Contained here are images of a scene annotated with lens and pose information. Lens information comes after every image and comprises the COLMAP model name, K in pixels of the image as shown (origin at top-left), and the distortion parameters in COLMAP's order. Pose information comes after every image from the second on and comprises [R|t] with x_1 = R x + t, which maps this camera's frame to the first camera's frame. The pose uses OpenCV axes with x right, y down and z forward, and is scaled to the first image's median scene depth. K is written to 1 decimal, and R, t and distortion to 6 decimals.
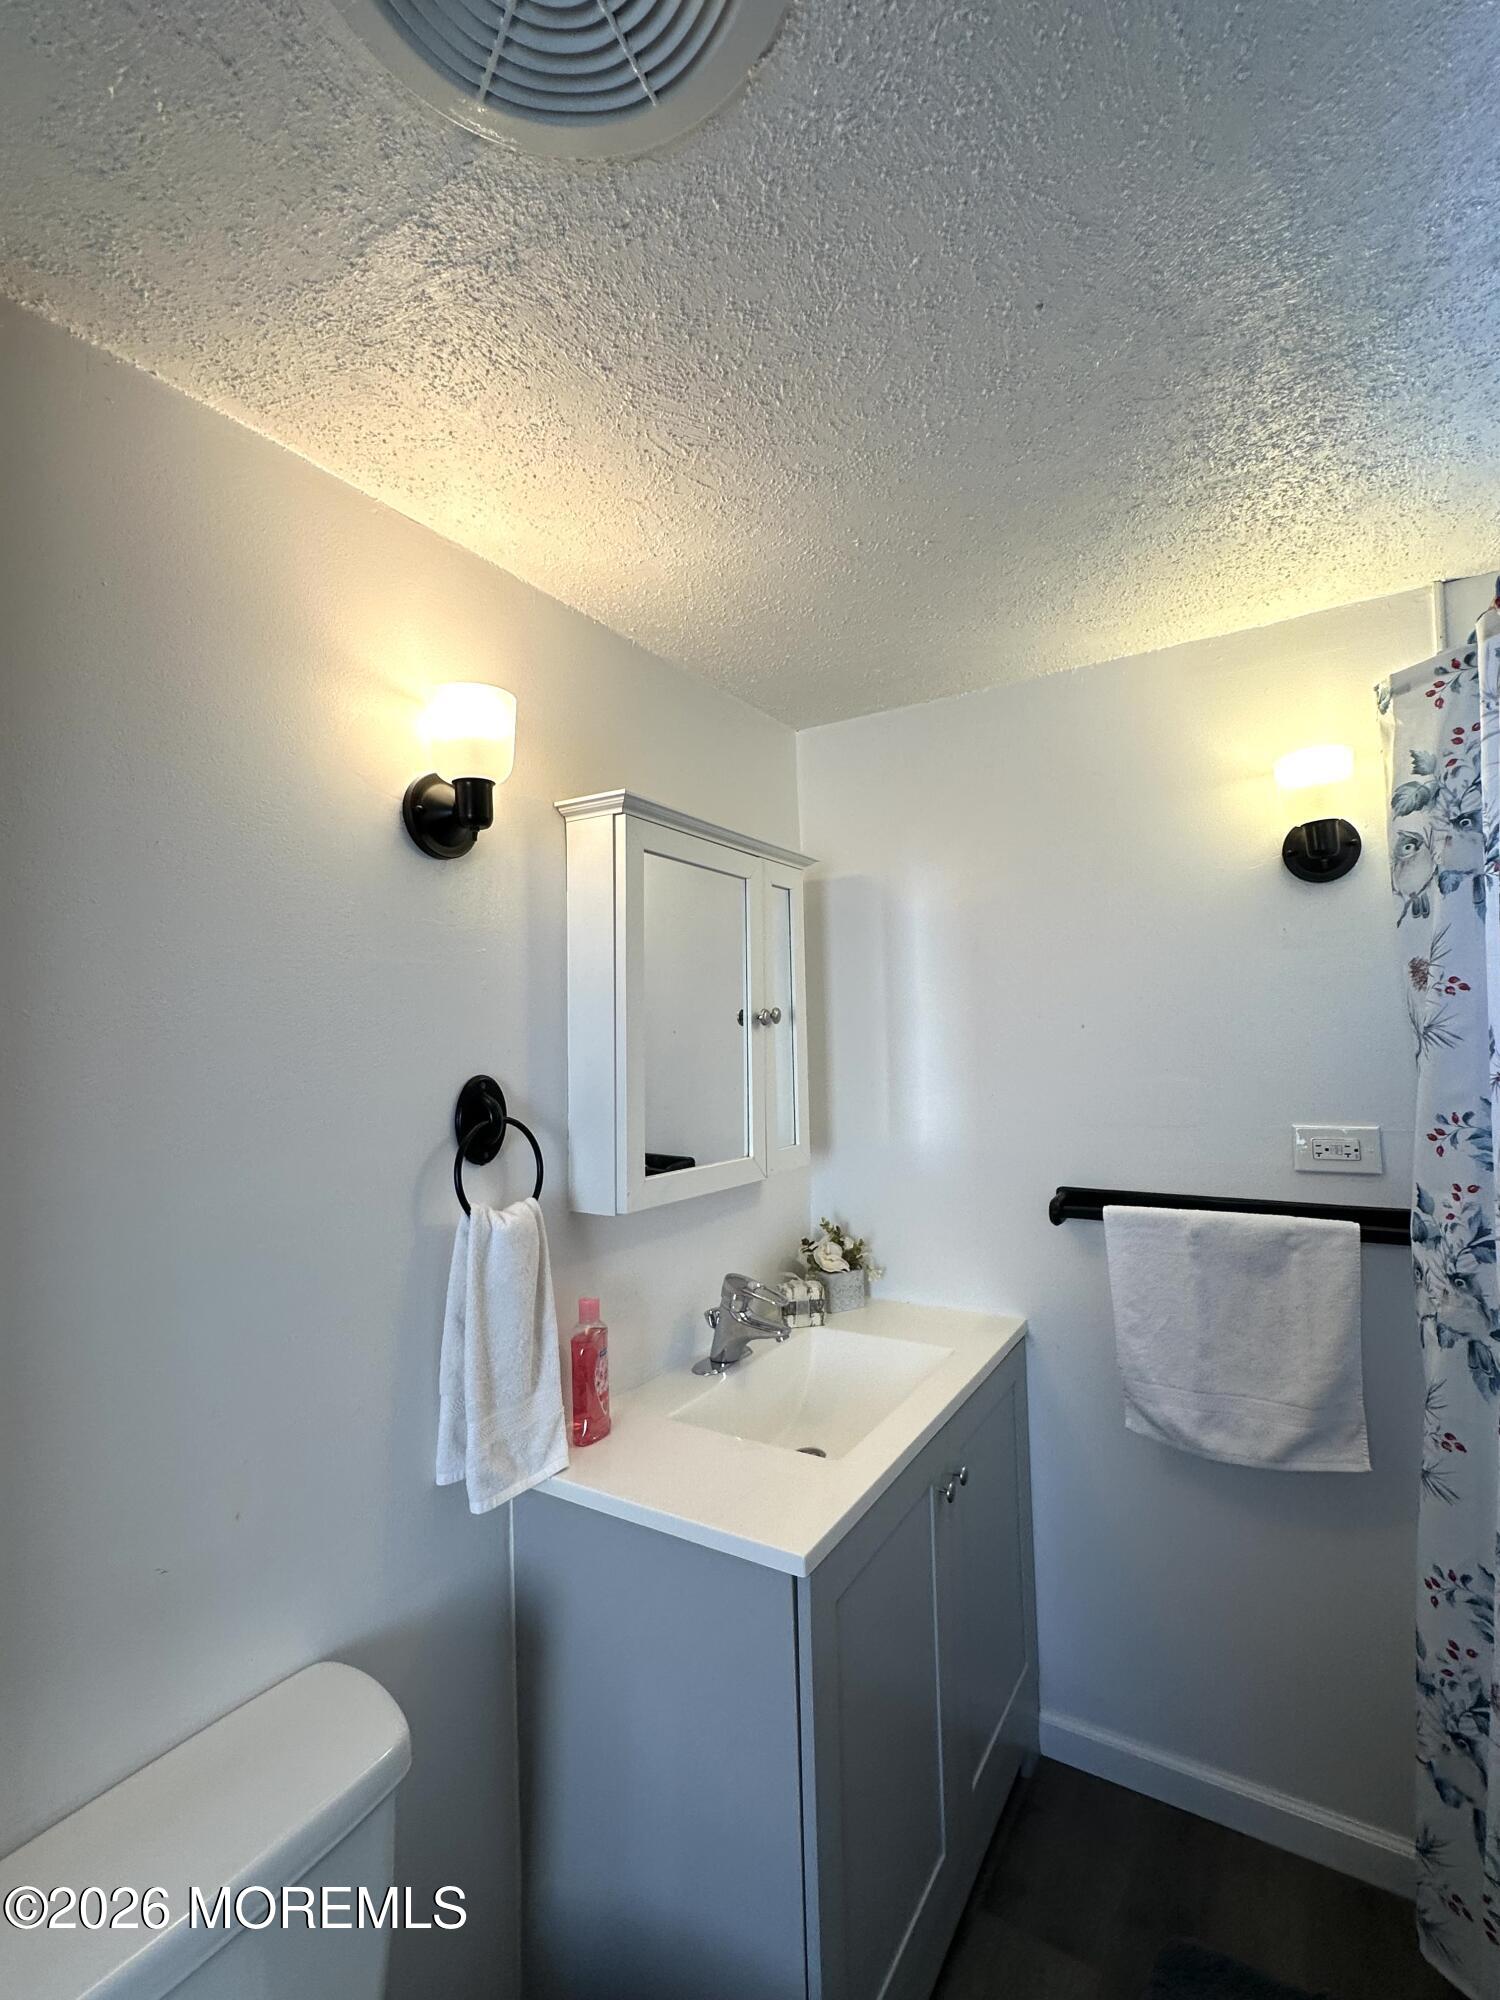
lens RADIAL K [[896.4, 0, 751.2], [0, 896.4, 998.6], [0, 0, 1]] dist [-0.003541, 0.000541]
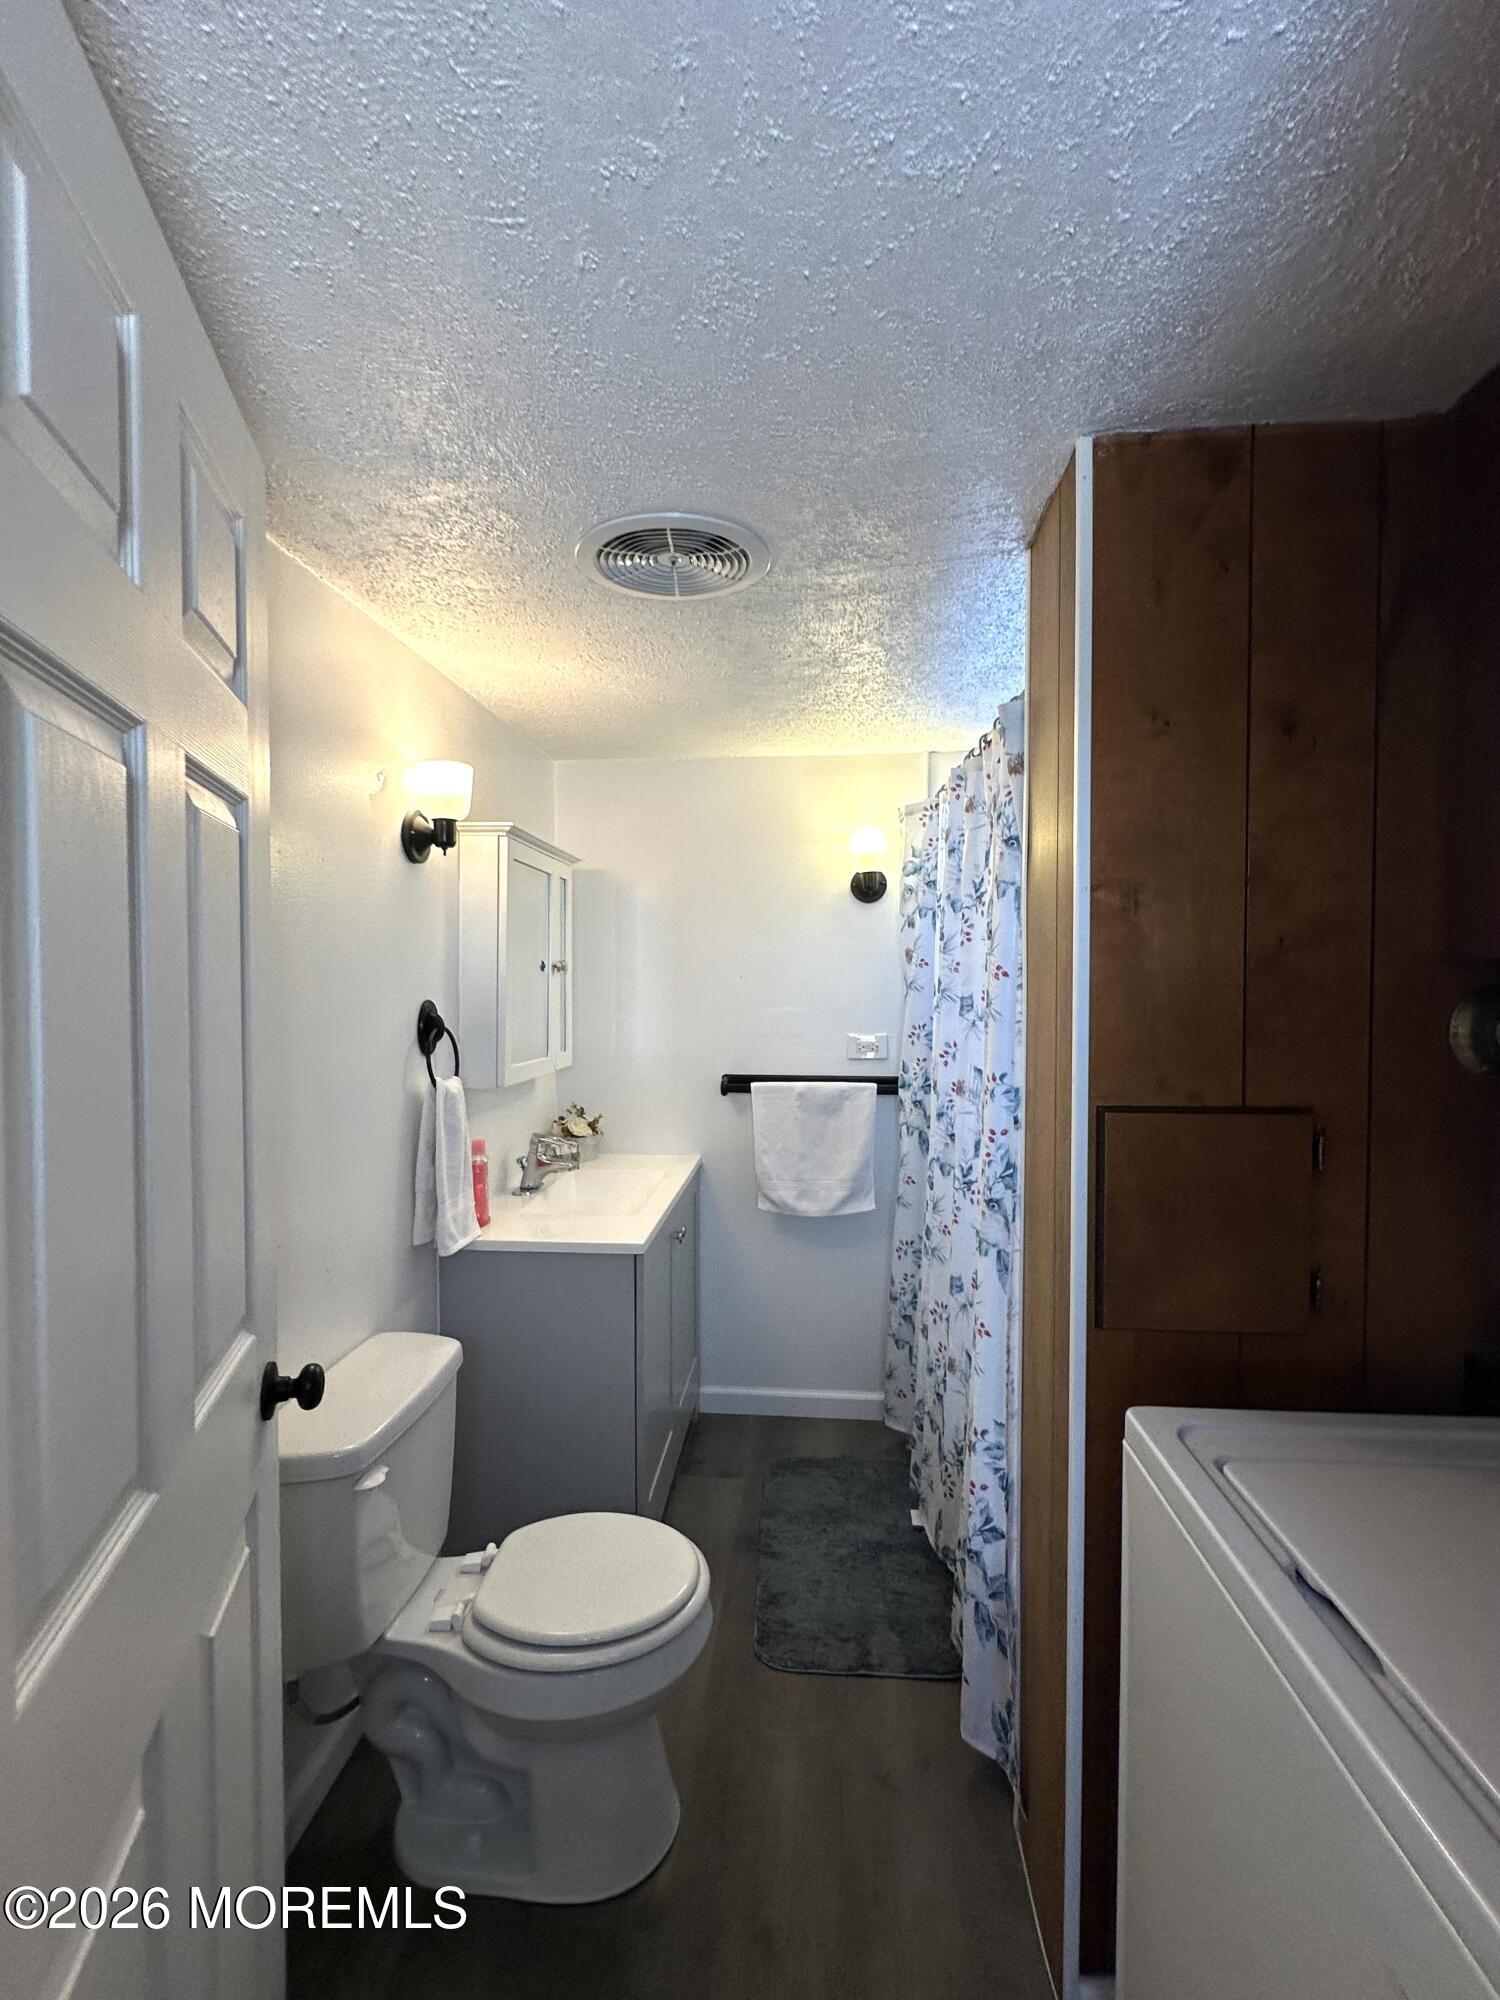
lens RADIAL K [[896.4, 0, 741.6], [0, 896.4, 997.0], [0, 0, 1]] dist [-0.003541, 0.000541]
pose [[0.893816, 0.014383, 0.448203, -0.487756], [-0.042589, 0.997690, 0.052915, -0.026674], [-0.446407, -0.066384, 0.892364, -0.631427]]
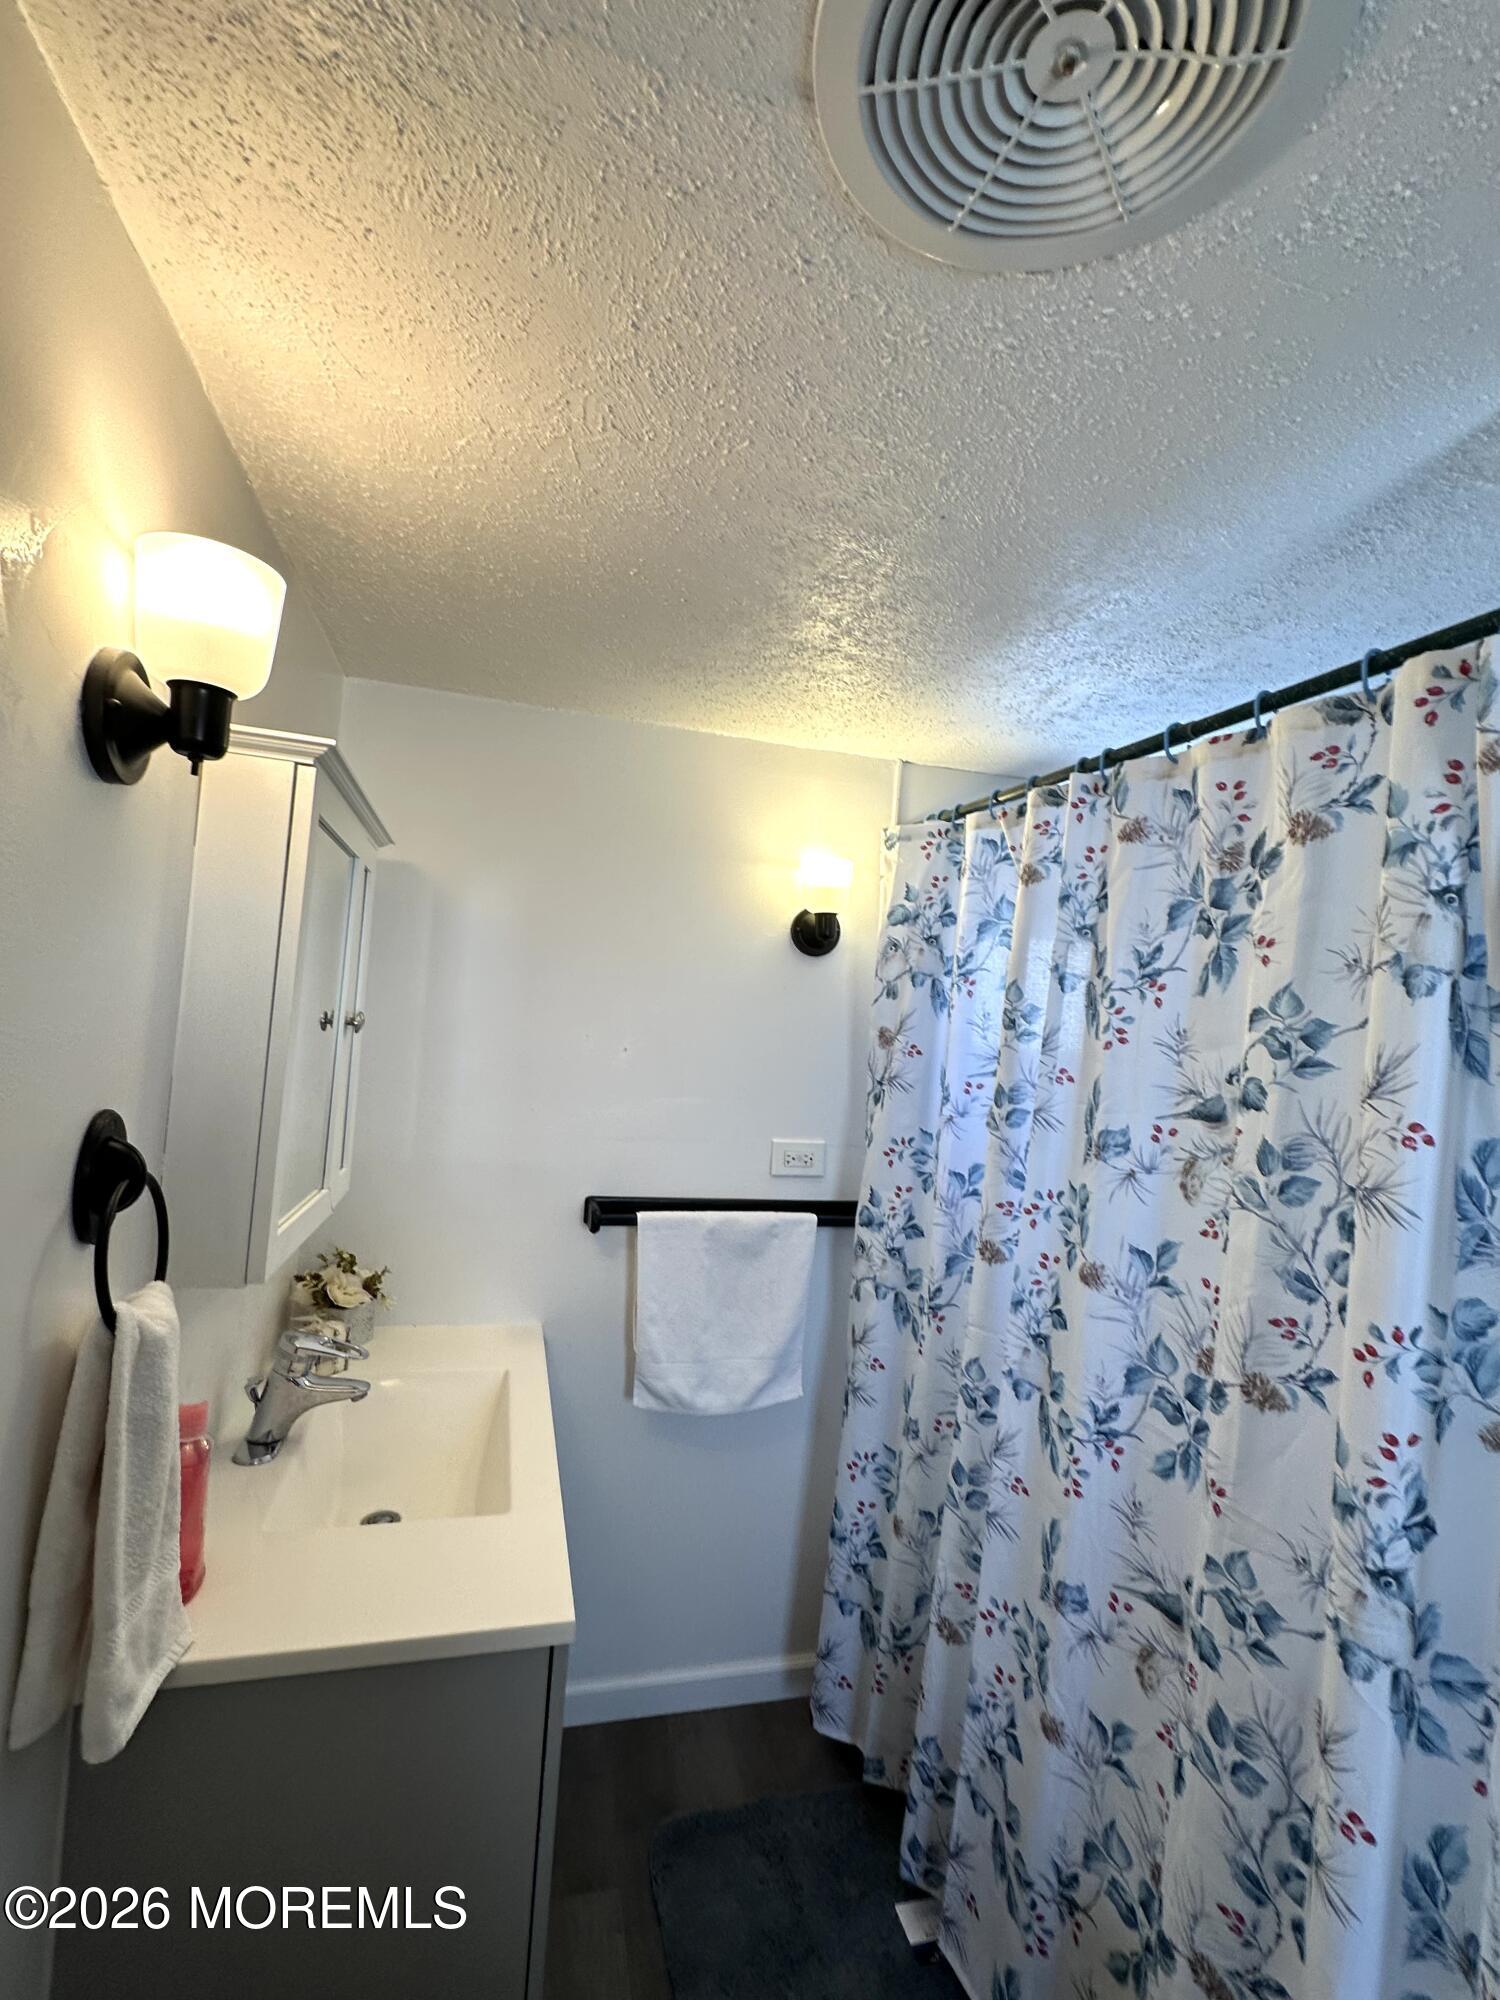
lens RADIAL K [[896.4, 0, 741.2], [0, 896.4, 998.7], [0, 0, 1]] dist [-0.003541, 0.000541]
pose [[0.680991, 0.092198, 0.726465, -0.445364], [-0.118788, 0.992812, -0.014649, -0.041571], [-0.722593, -0.076319, 0.687047, 0.193268]]
